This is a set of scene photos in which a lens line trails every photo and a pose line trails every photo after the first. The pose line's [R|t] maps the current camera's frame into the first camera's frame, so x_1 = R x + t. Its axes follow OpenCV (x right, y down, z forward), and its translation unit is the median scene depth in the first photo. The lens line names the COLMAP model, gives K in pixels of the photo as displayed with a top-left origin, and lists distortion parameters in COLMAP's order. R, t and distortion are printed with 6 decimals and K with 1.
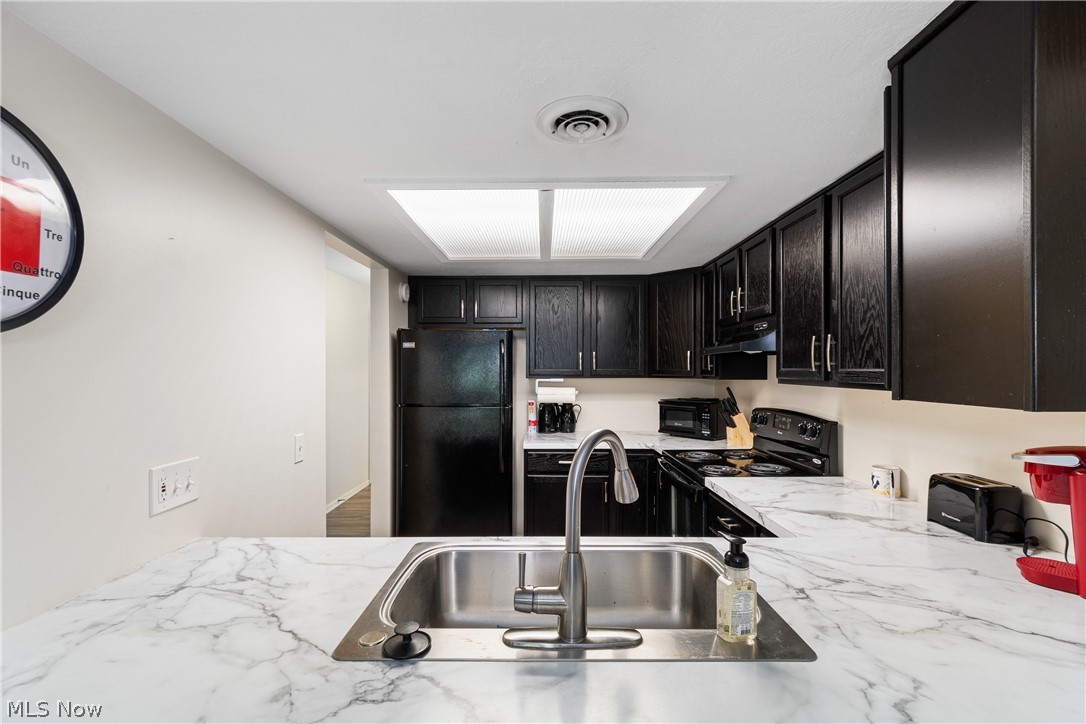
lens RADIAL K [[475.1, 0, 546.0], [0, 475.1, 367.8], [0, 0, 1]] dist [0.001230, -0.002029]
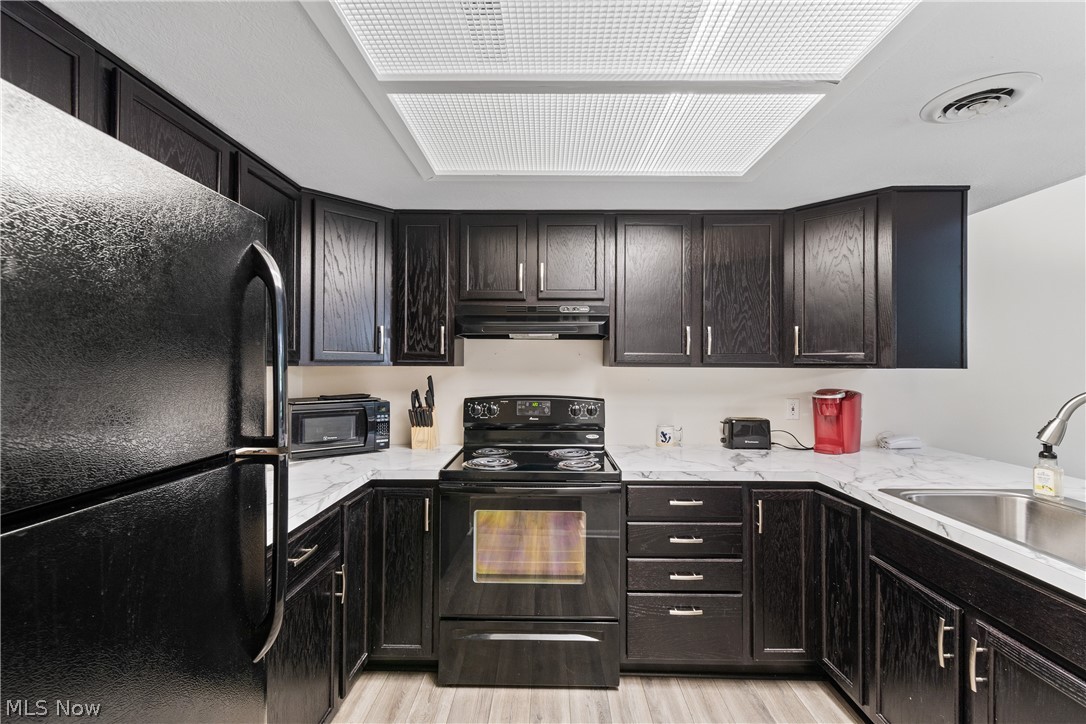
lens RADIAL K [[475.1, 0, 541.6], [0, 475.1, 361.0], [0, 0, 1]] dist [0.001230, -0.002029]
pose [[0.012865, 0.005260, 0.999903, -0.782862], [-0.004106, 0.999978, -0.005207, 0.035641], [-0.999909, -0.004038, 0.012886, 1.590864]]
